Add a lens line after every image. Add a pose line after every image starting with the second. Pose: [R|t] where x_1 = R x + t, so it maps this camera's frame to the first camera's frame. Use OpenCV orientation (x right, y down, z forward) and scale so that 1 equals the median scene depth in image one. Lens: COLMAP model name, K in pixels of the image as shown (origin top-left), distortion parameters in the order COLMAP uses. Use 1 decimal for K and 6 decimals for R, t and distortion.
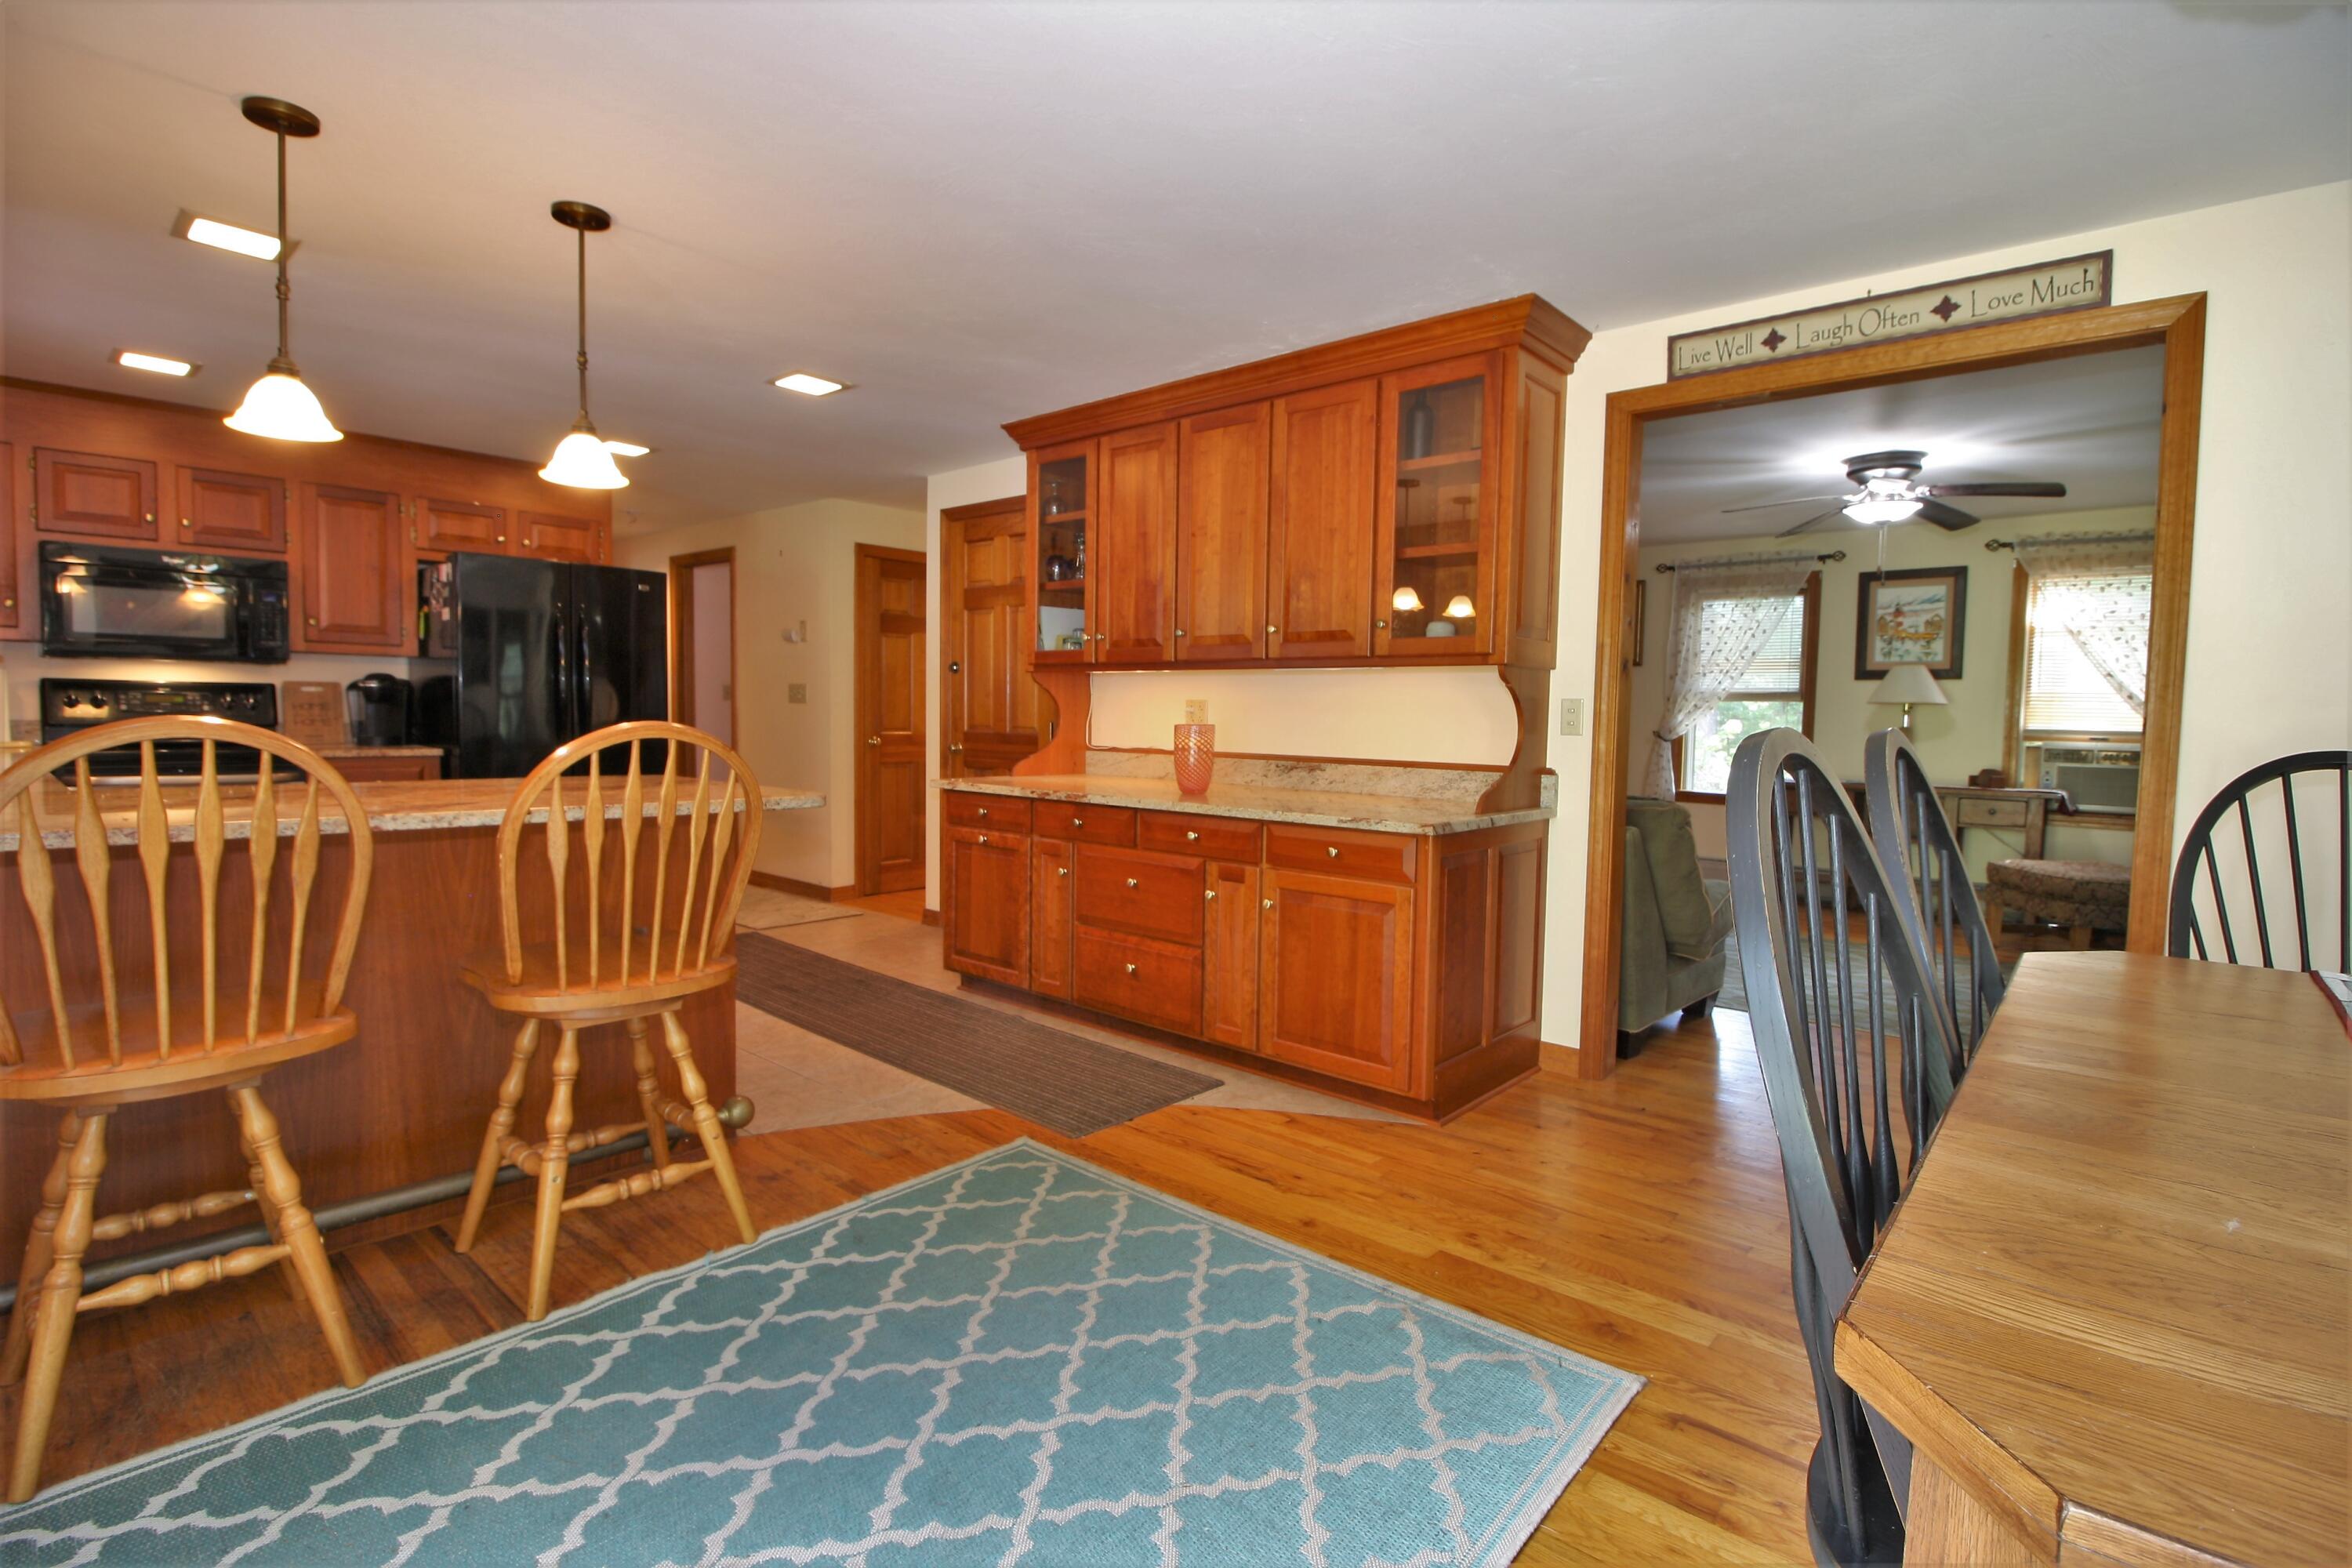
lens RADIAL K [[1111.0, 0, 1188.6], [0, 1111.0, 778.2], [0, 0, 1]] dist [-0.008748, -0.010655]
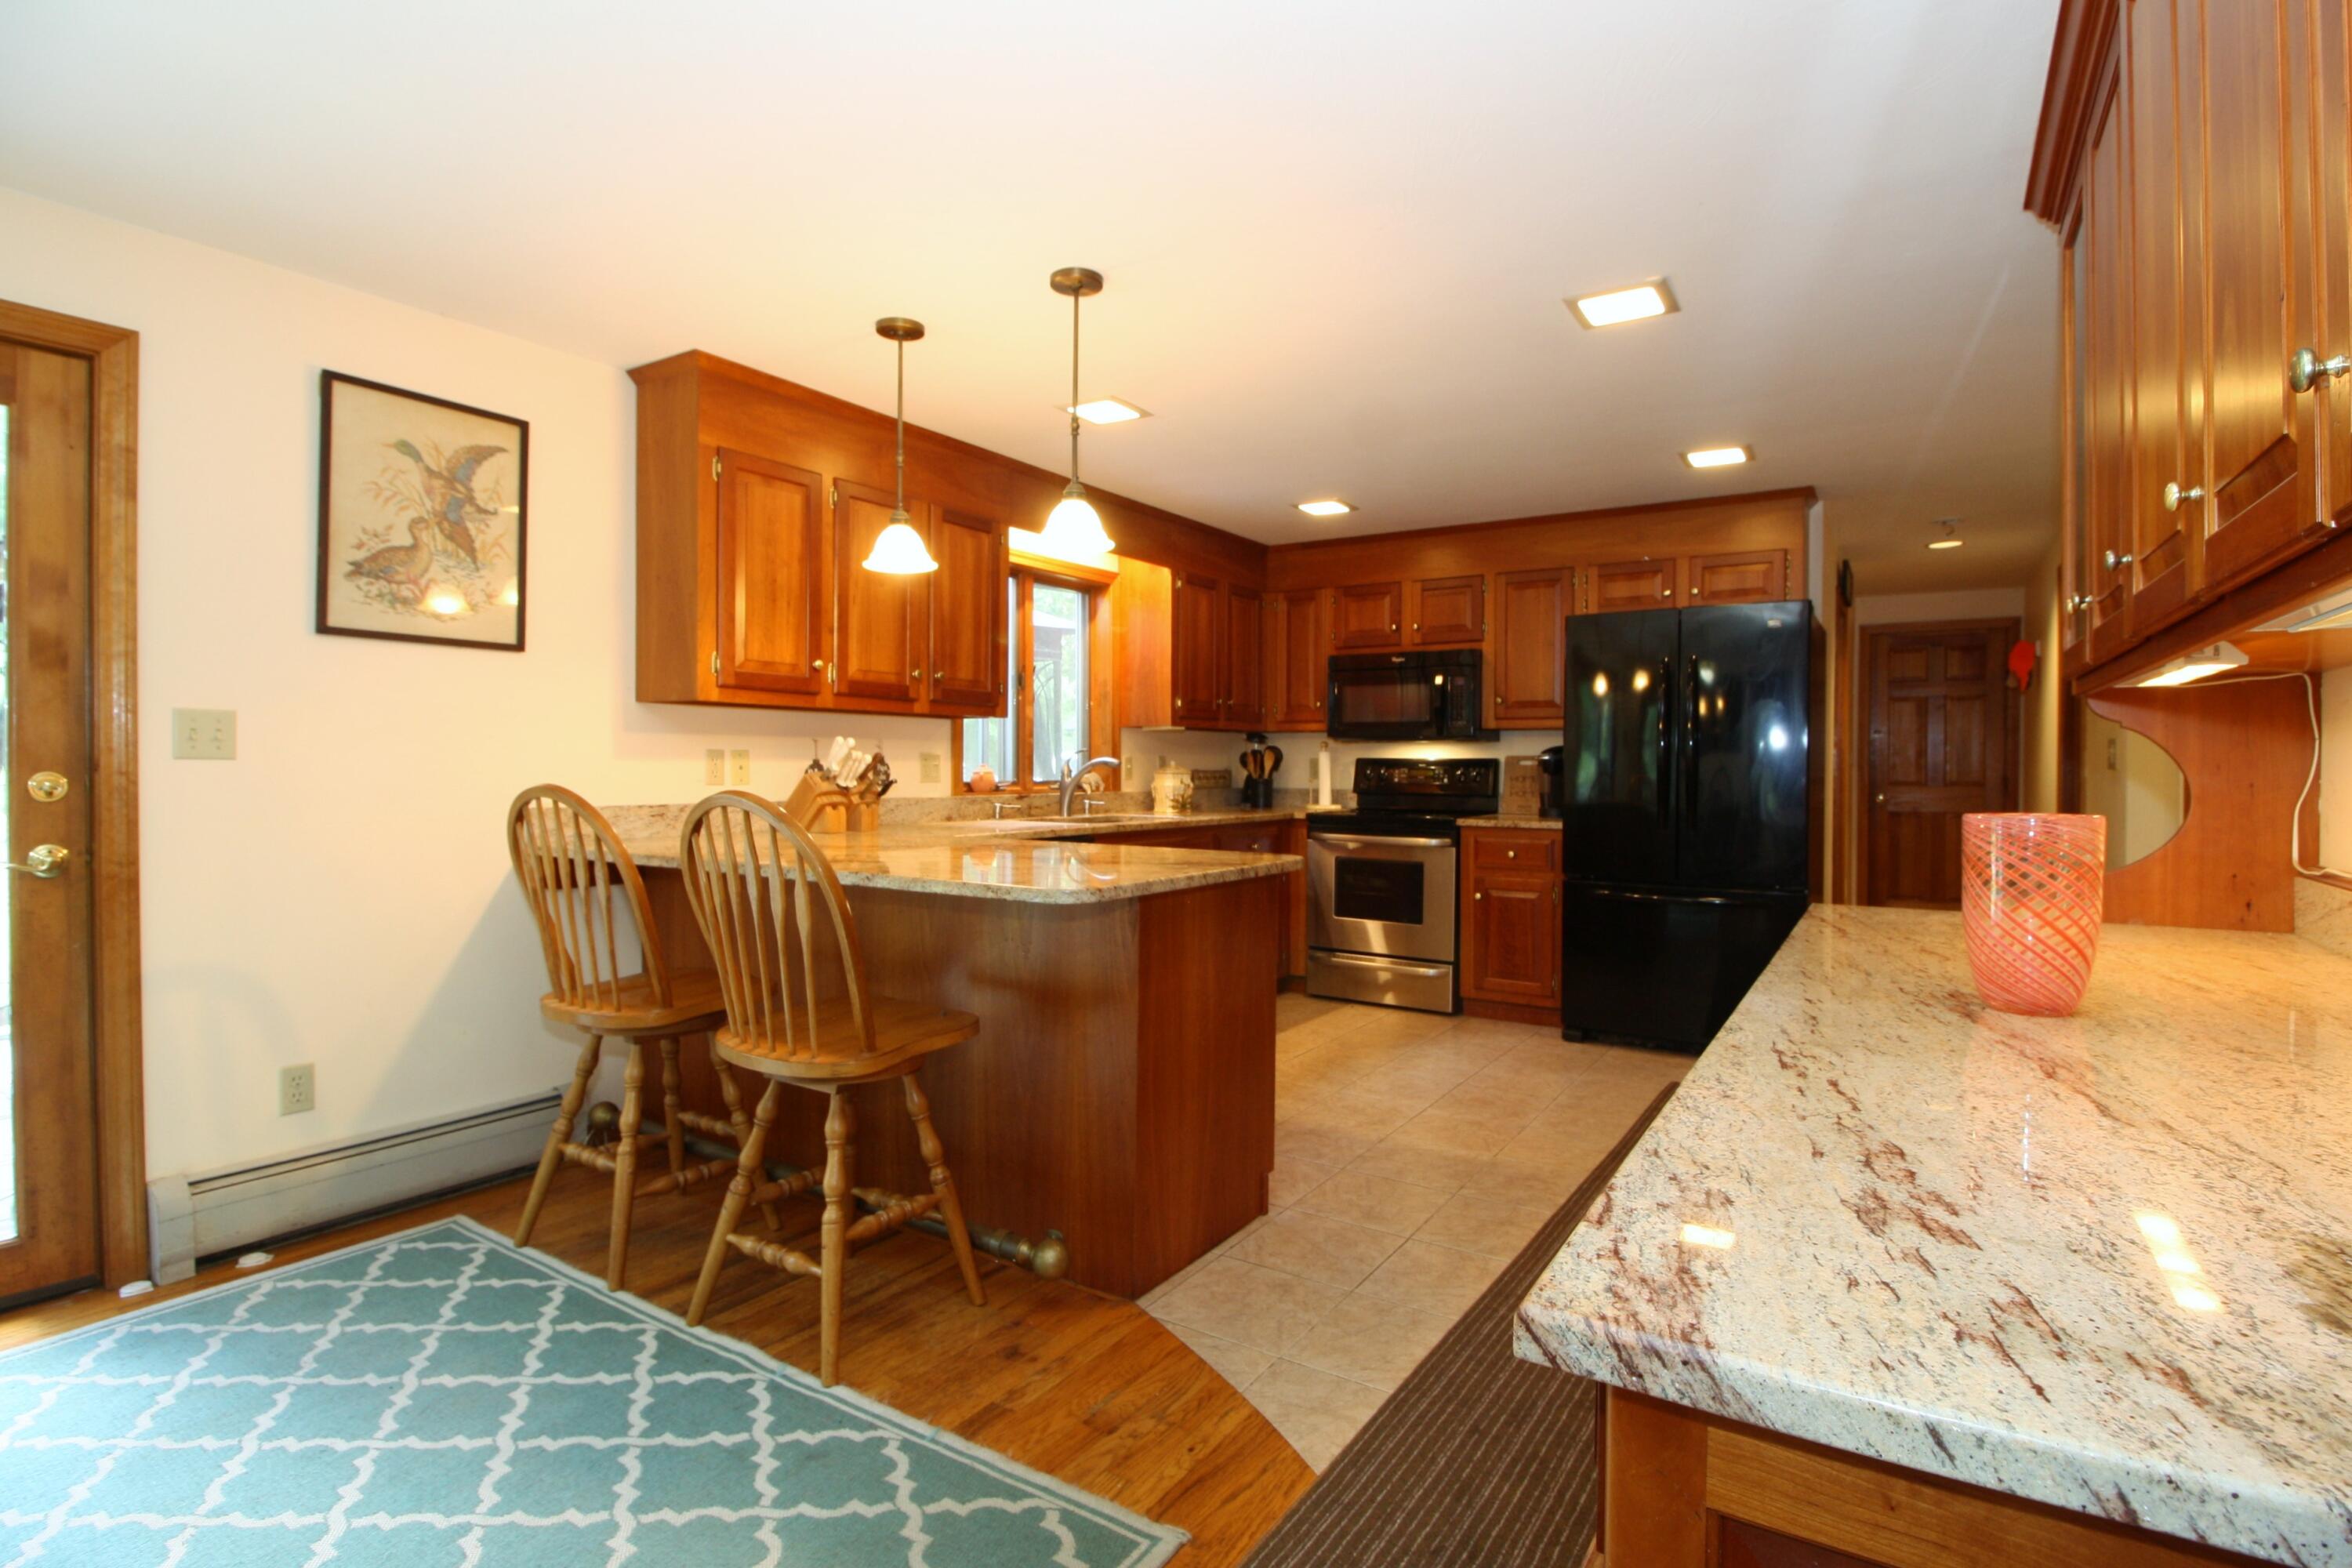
lens RADIAL K [[1111.0, 0, 1195.8], [0, 1111.0, 774.7], [0, 0, 1]] dist [-0.008748, -0.010655]
pose [[0.147397, -0.010799, -0.989018, 0.386271], [-0.058680, 0.998084, -0.019644, -0.045901], [0.987335, 0.060931, 0.146481, 0.848946]]
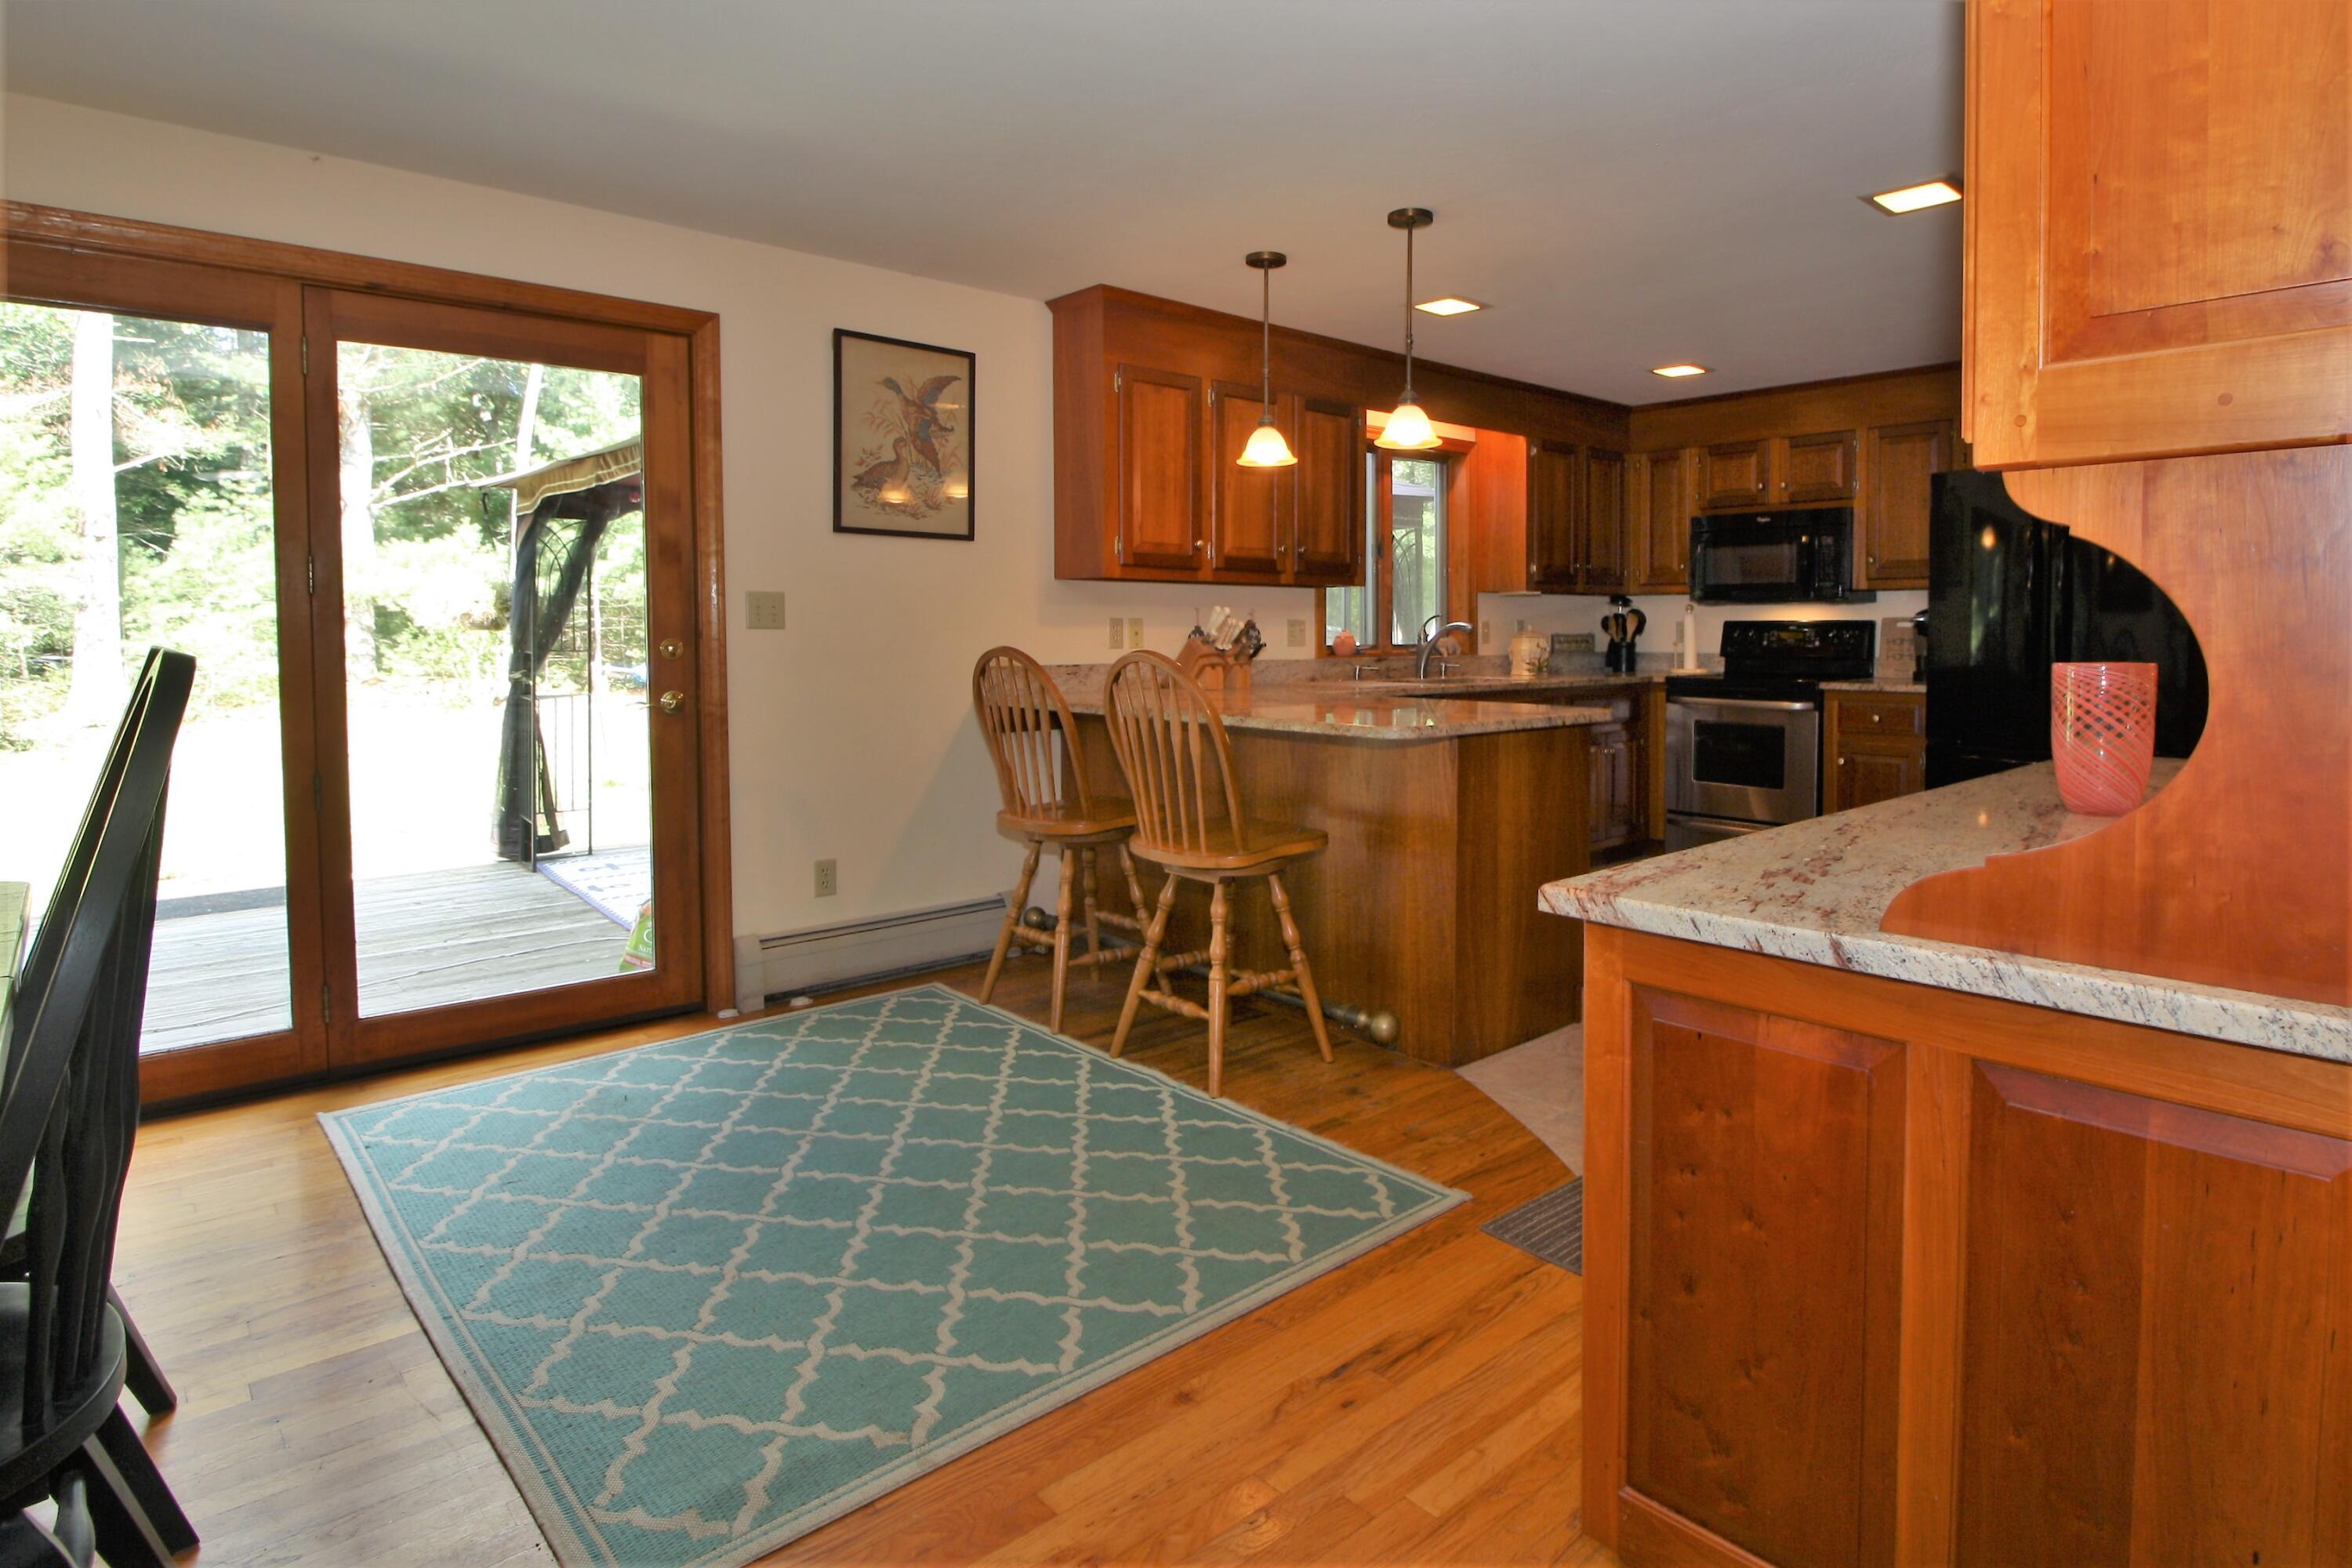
lens RADIAL K [[1254.5, 0, 1315.2], [0, 1254.5, 665.5], [0, 0, 1]] dist [-0.013960, -0.008458]
pose [[-0.078980, 0.009668, -0.996829, 0.676743], [-0.058554, 0.998182, 0.014321, -0.043568], [0.995155, 0.059499, -0.078270, 0.887708]]
